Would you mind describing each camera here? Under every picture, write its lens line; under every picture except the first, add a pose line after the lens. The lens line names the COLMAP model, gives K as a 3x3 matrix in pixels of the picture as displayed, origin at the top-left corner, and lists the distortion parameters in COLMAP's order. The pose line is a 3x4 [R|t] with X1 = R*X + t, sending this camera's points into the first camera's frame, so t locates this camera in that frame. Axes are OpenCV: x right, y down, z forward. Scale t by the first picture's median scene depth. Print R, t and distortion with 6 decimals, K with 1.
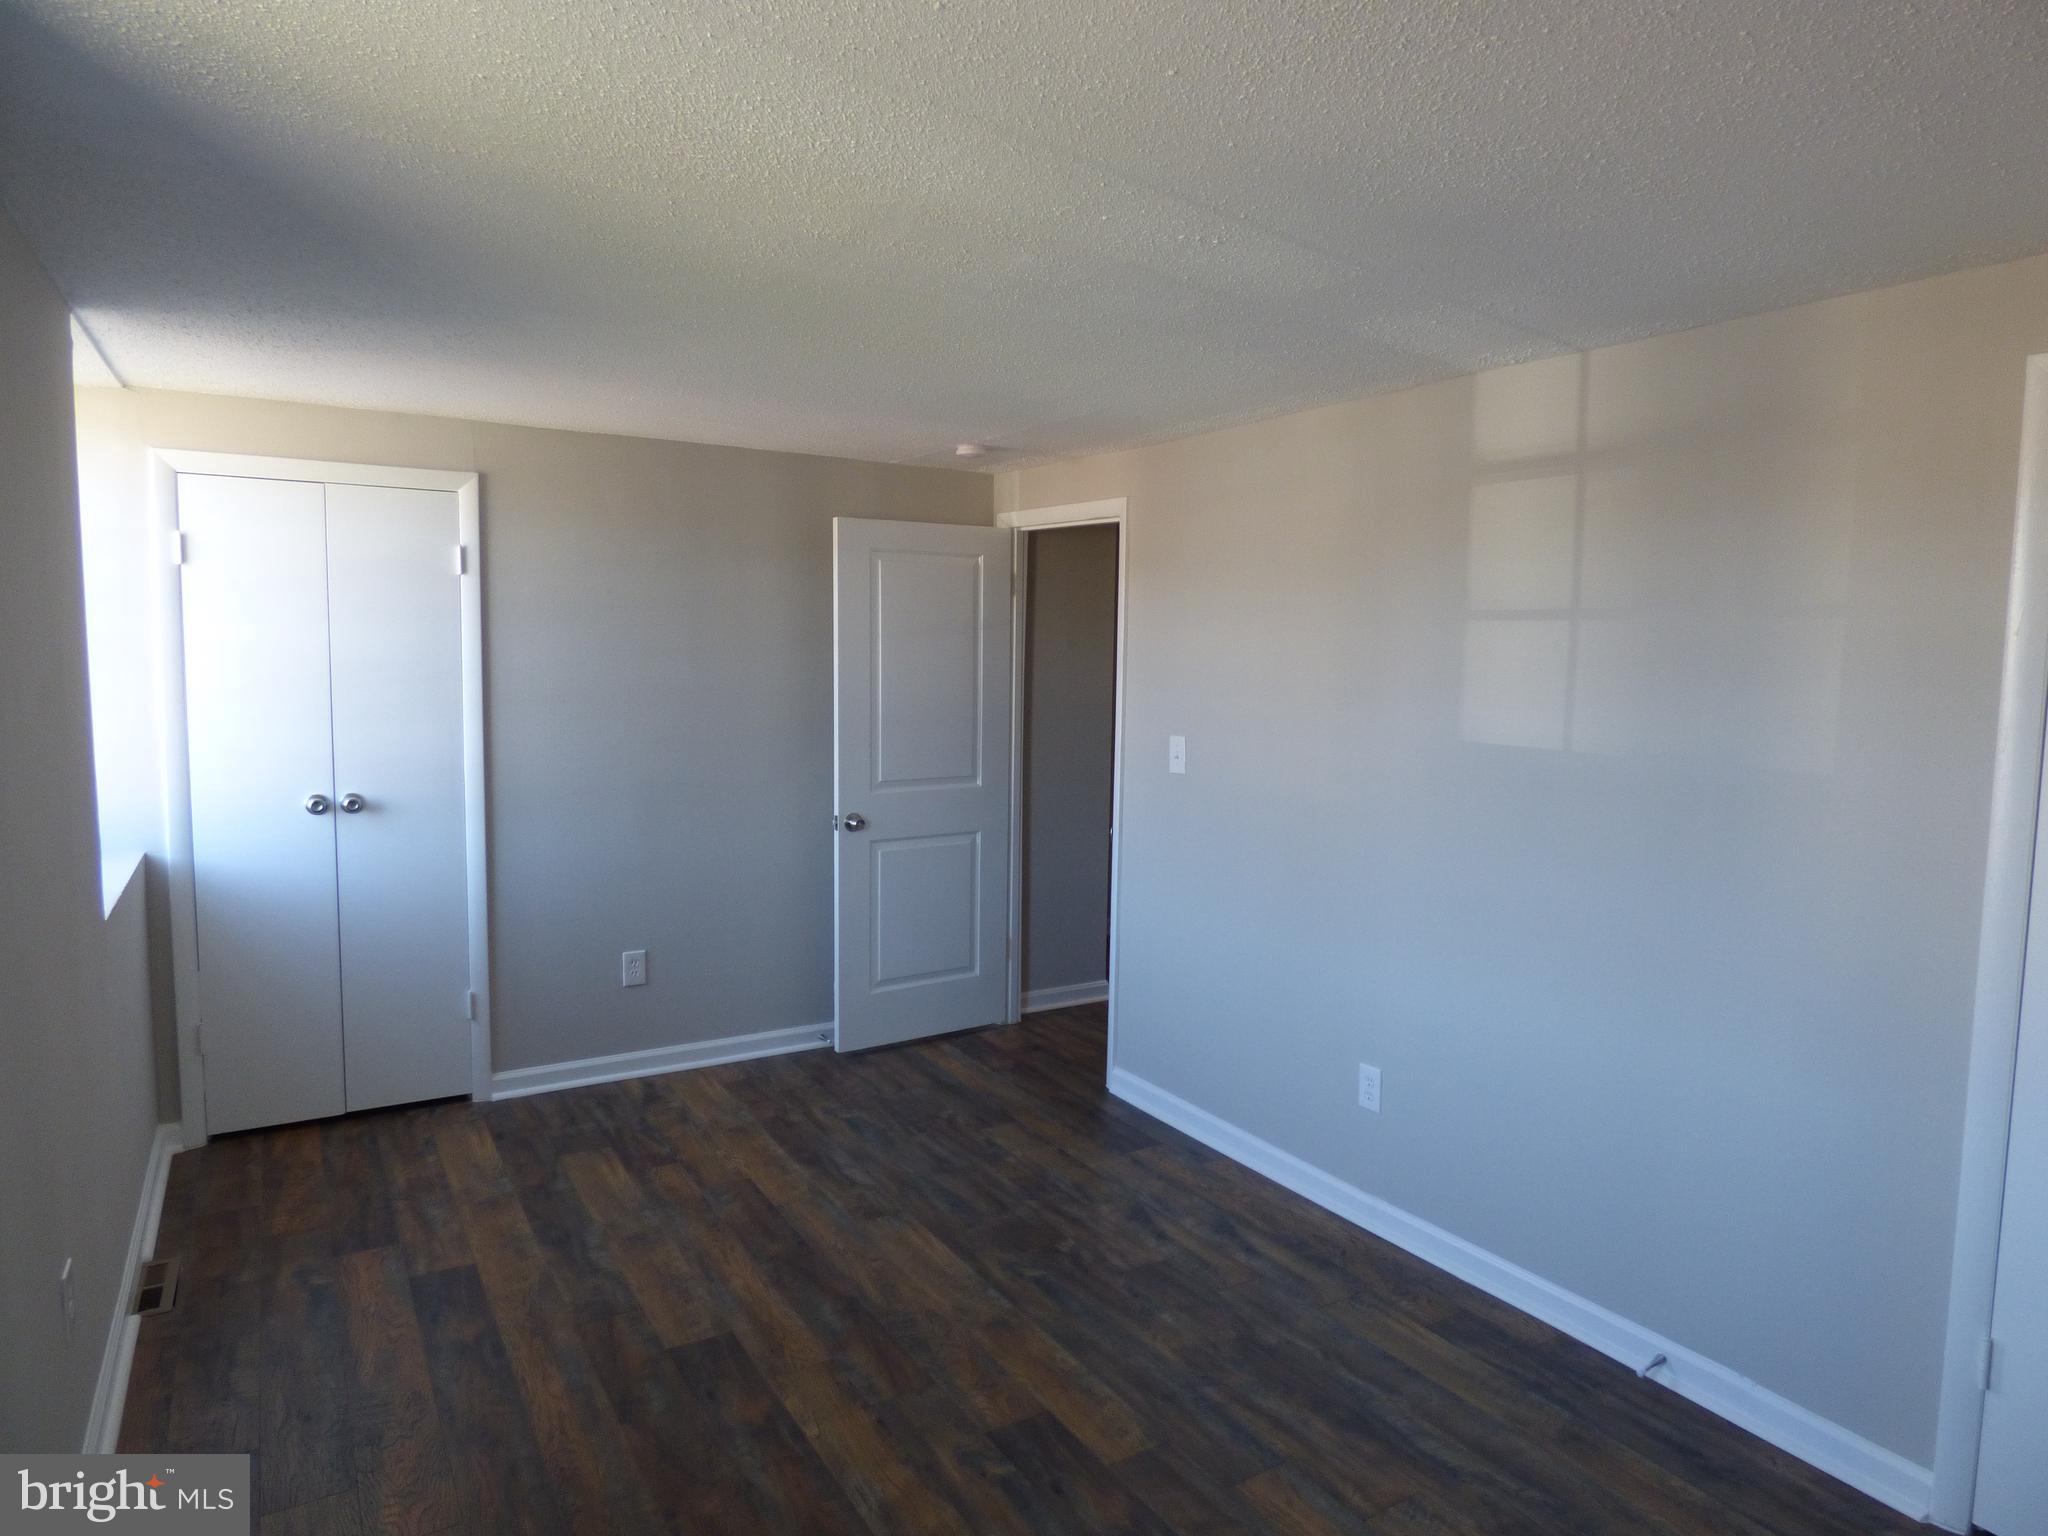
lens RADIAL K [[1230.8, 0, 1026.5], [0, 1230.8, 768.9], [0, 0, 1]] dist [-0.017086, 0.005886]
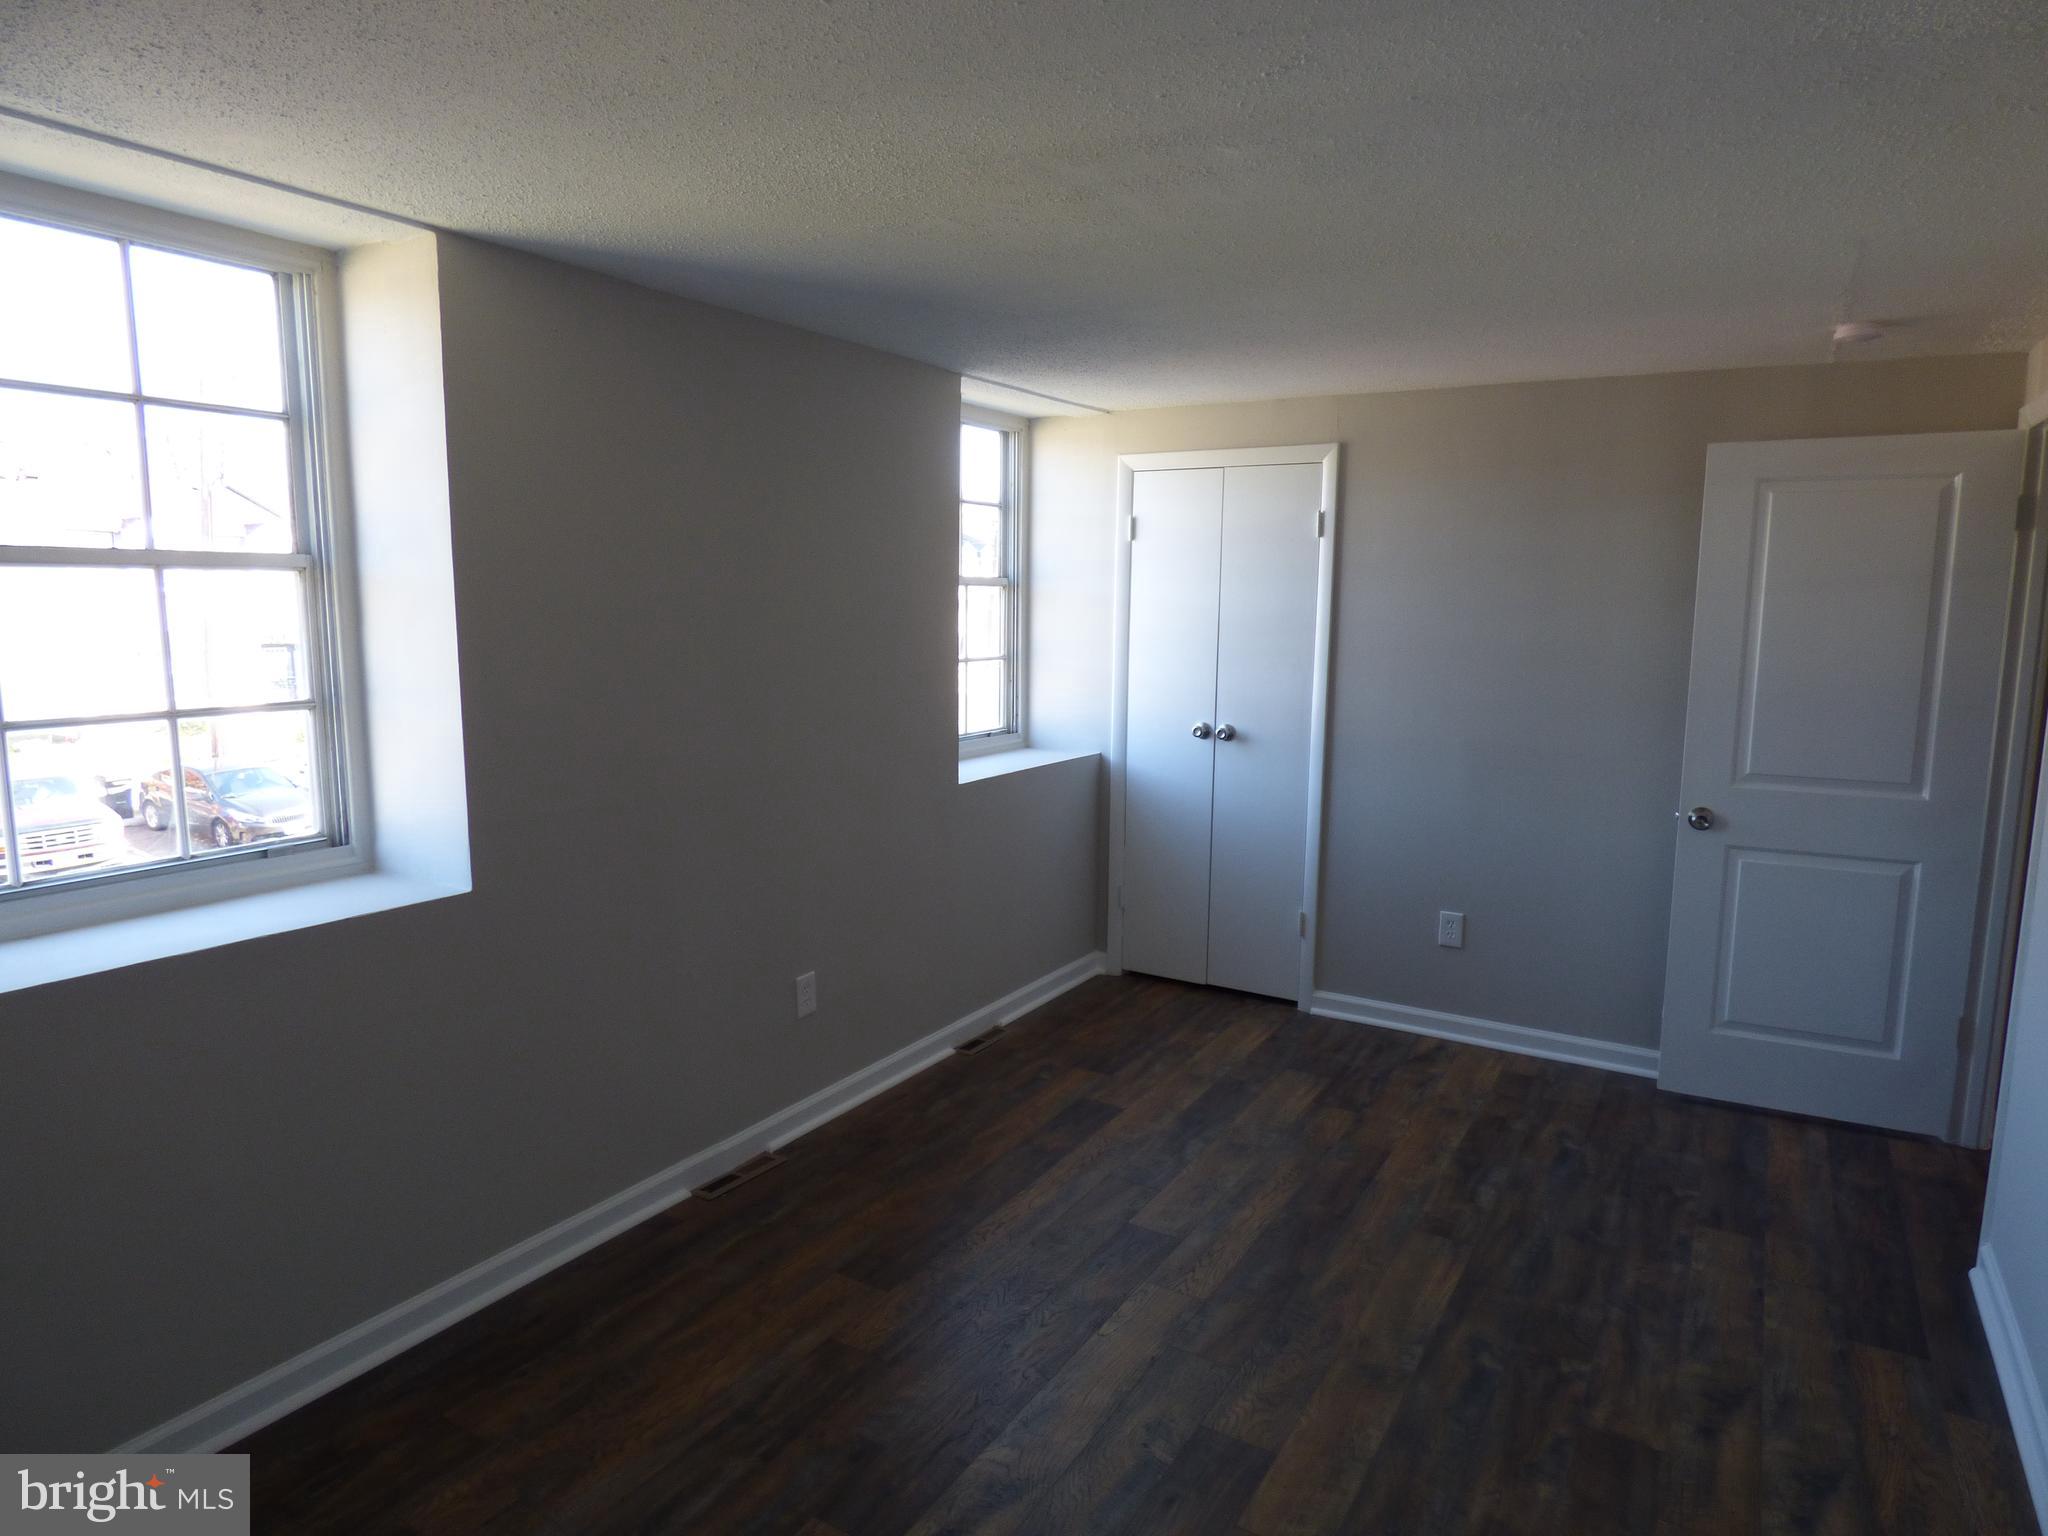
lens RADIAL K [[1230.8, 0, 1035.7], [0, 1230.8, 769.7], [0, 0, 1]] dist [-0.017086, 0.005886]
pose [[0.461666, 0.114428, -0.879642, 0.422618], [-0.091937, 0.992477, 0.080854, -0.016274], [0.882277, 0.043544, 0.468713, 0.260344]]
